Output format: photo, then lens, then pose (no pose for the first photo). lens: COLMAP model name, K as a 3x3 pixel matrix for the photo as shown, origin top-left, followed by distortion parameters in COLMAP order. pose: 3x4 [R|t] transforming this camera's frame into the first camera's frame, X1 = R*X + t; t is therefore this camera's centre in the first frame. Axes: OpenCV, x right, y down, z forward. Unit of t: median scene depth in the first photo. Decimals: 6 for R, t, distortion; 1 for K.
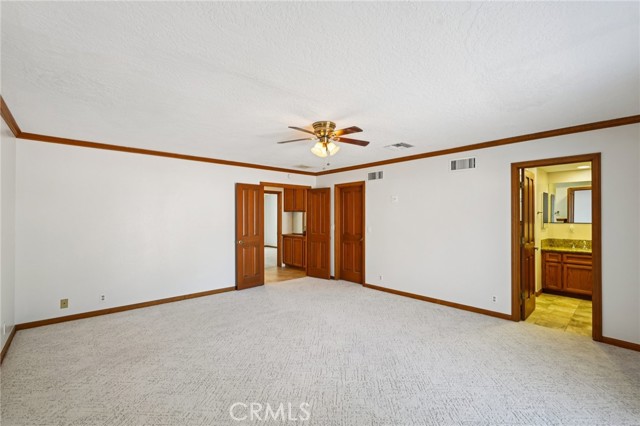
lens RADIAL K [[283.4, 0, 321.0], [0, 283.4, 214.5], [0, 0, 1]] dist [-0.011926, 0.001387]
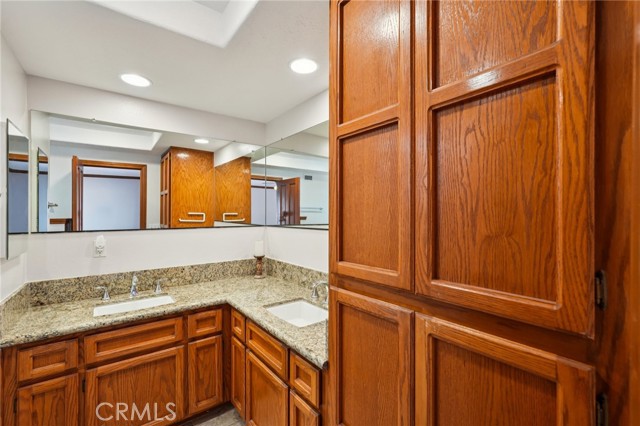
lens RADIAL K [[283.4, 0, 321.0], [0, 283.4, 214.6], [0, 0, 1]] dist [-0.011926, 0.001387]
pose [[0.083751, -0.001338, 0.996486, 0.571003], [0.000035, 0.999999, 0.001339, 0.009060], [-0.996487, -0.000077, 0.083751, 0.706300]]
